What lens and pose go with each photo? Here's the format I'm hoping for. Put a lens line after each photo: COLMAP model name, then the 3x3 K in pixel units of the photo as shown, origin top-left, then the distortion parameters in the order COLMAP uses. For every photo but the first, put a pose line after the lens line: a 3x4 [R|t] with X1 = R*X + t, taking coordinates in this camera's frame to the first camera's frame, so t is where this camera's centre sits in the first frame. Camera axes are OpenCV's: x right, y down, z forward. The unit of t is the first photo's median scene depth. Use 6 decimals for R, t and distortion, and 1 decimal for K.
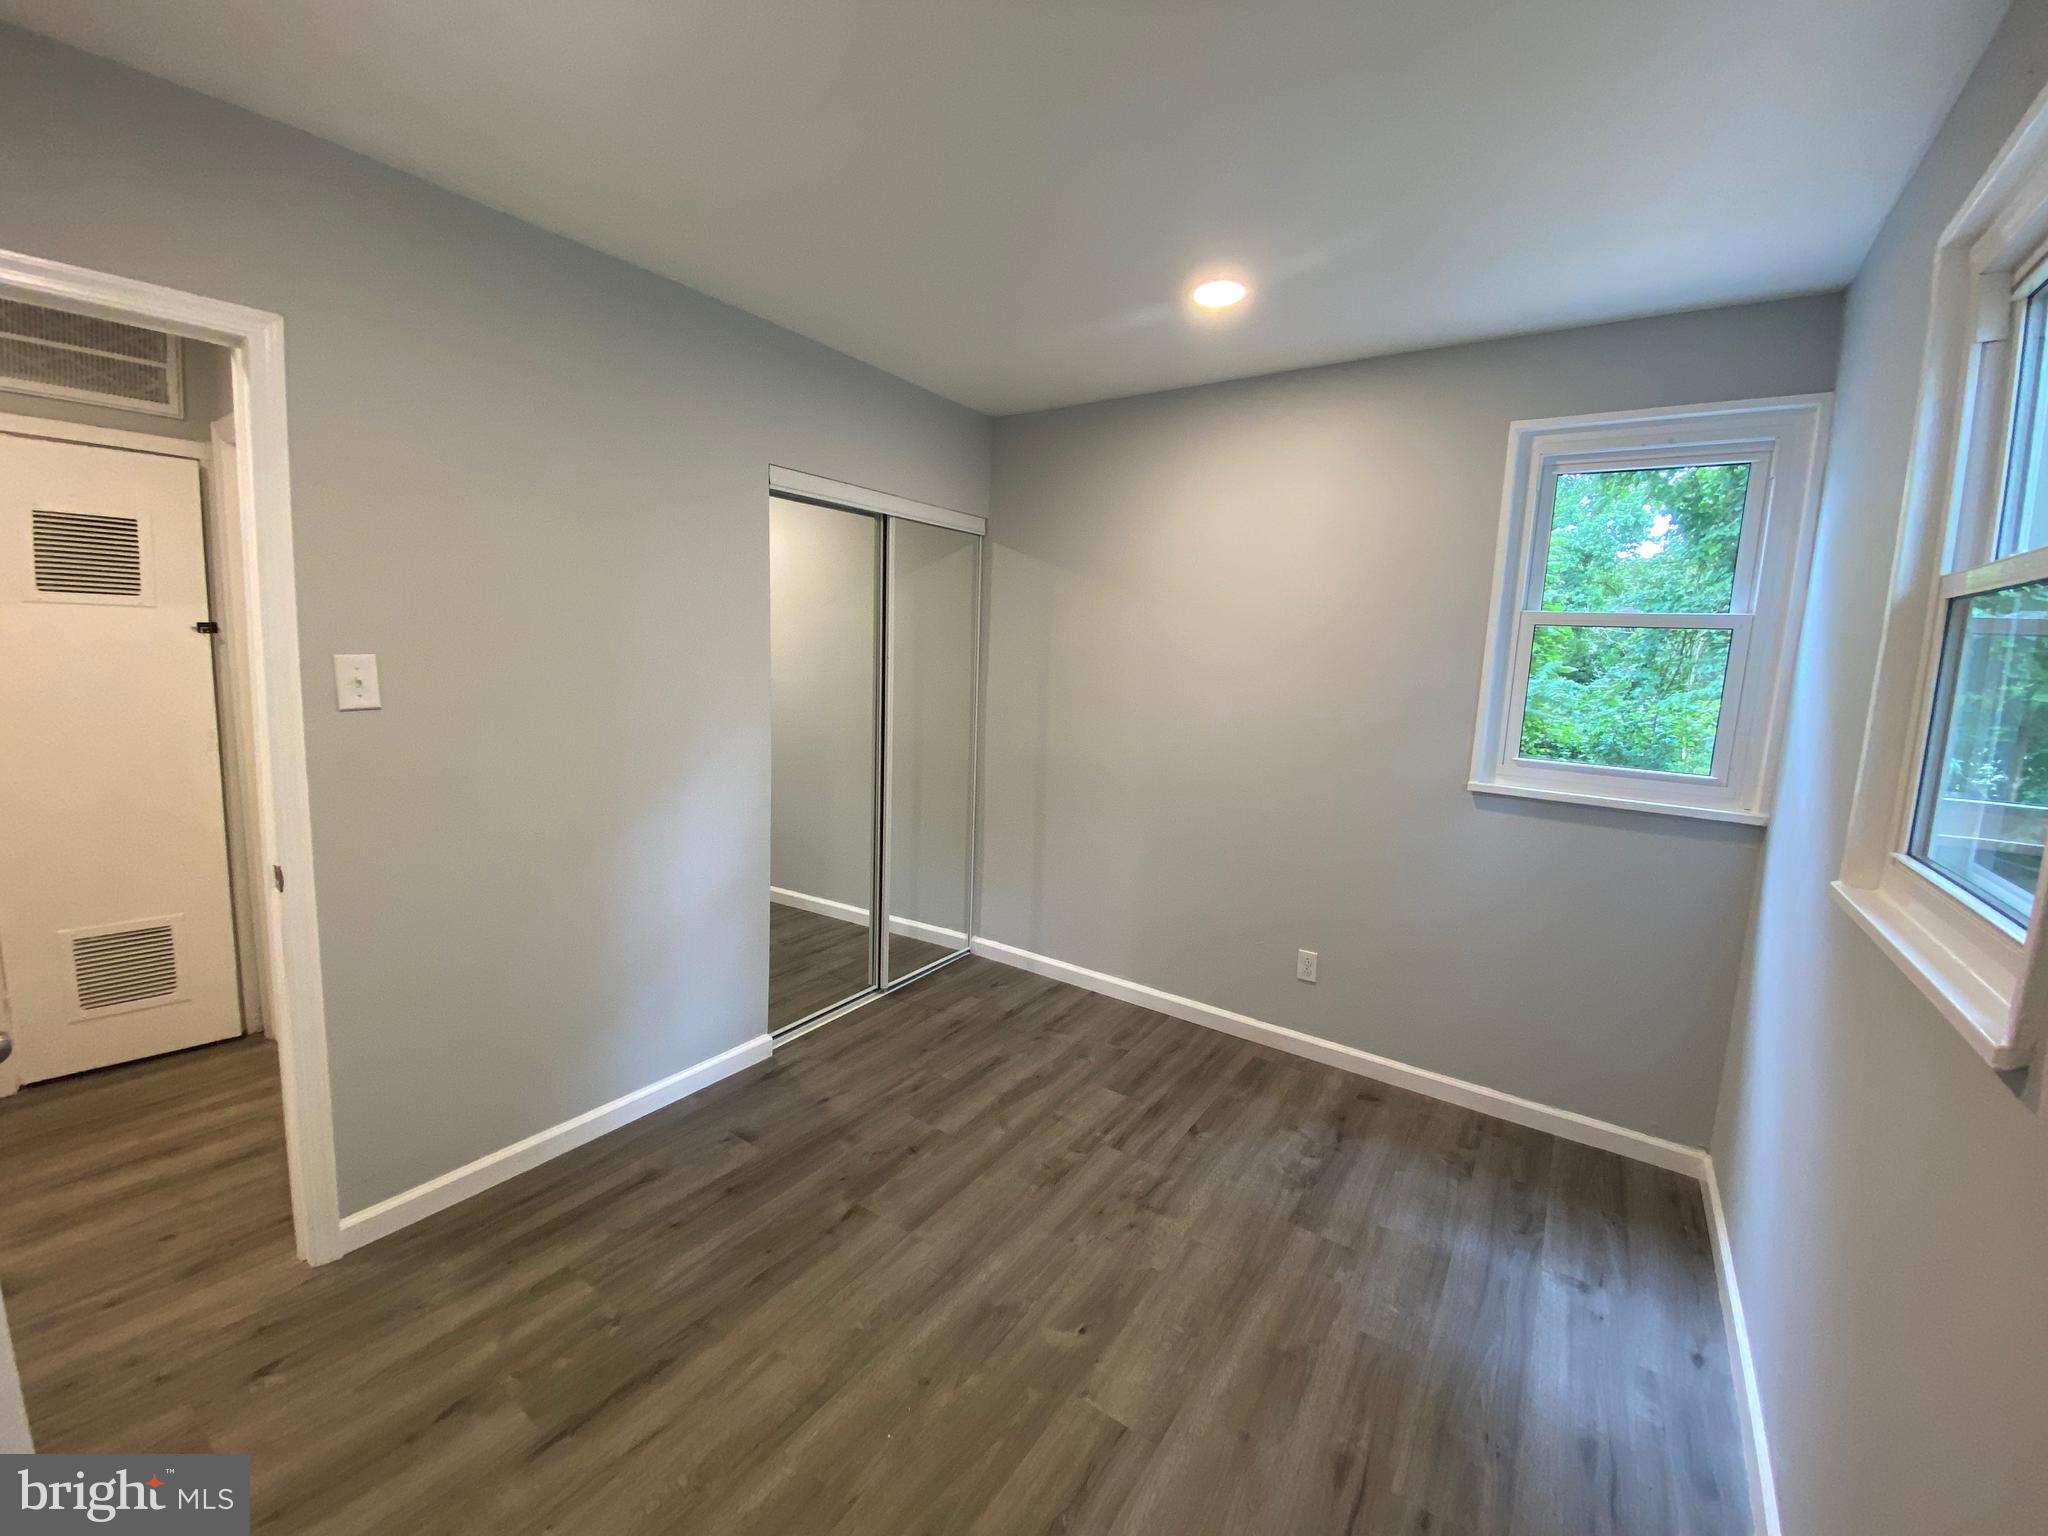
lens RADIAL K [[838.3, 0, 1018.9], [0, 838.3, 765.6], [0, 0, 1]] dist [0.041375, -0.024520]
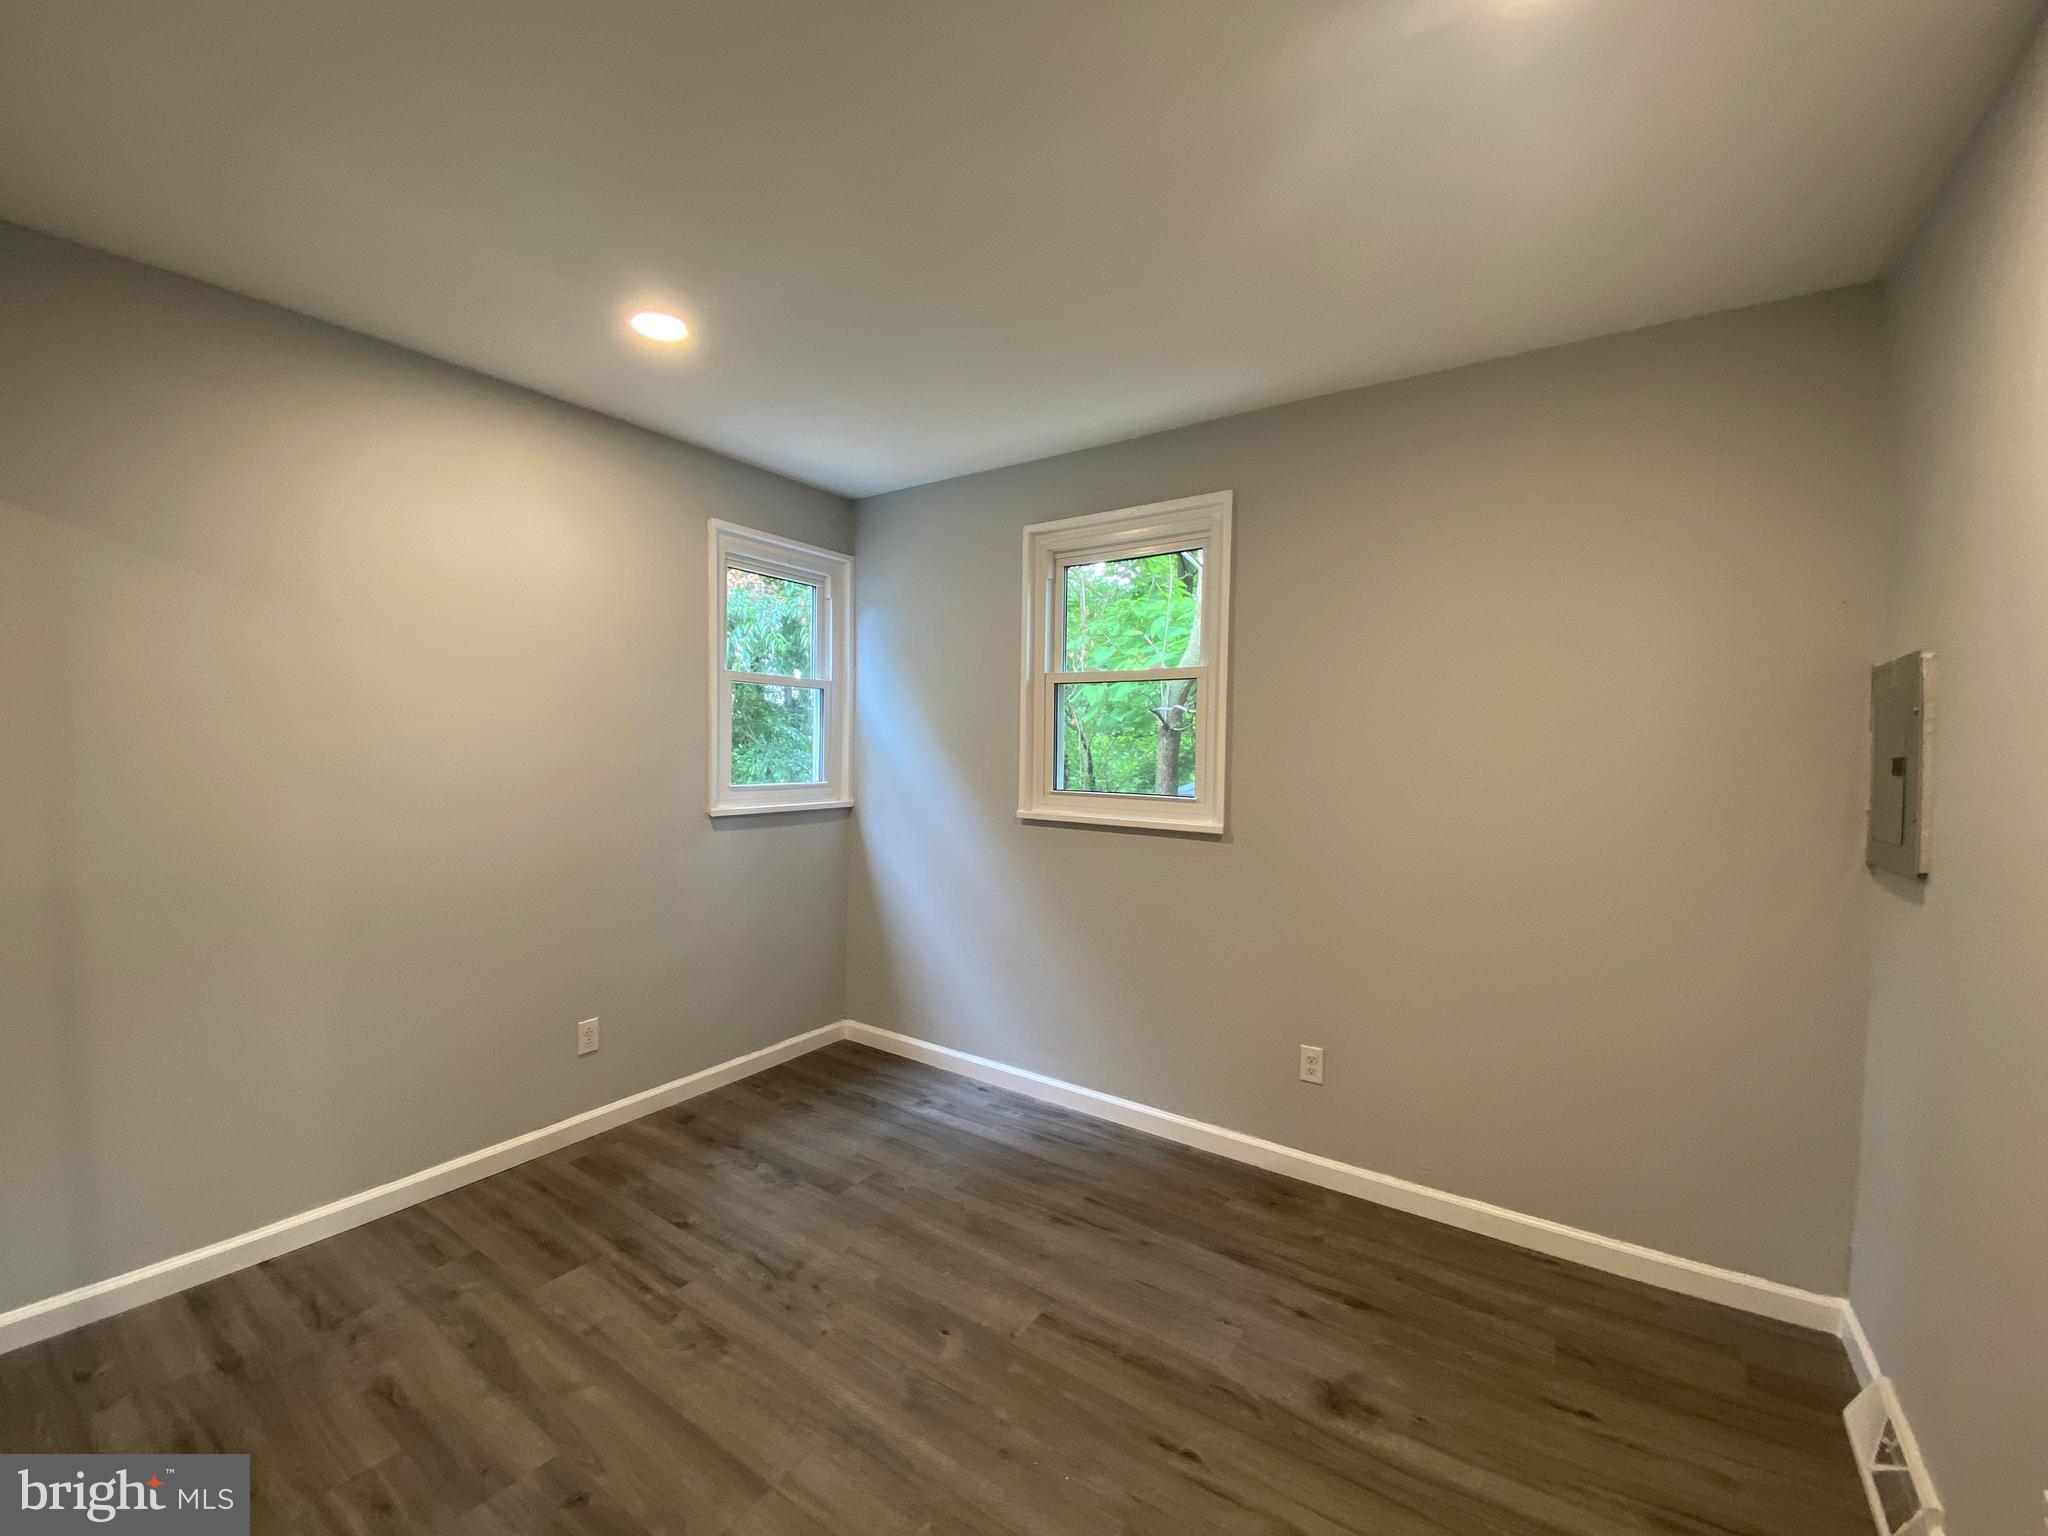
lens RADIAL K [[838.3, 0, 1018.9], [0, 838.3, 765.6], [0, 0, 1]] dist [0.041375, -0.024520]
pose [[0.000940, -0.071295, 0.997455, -0.733129], [0.126533, 0.989447, 0.070603, -0.081054], [-0.991962, 0.126145, 0.009952, 0.629116]]
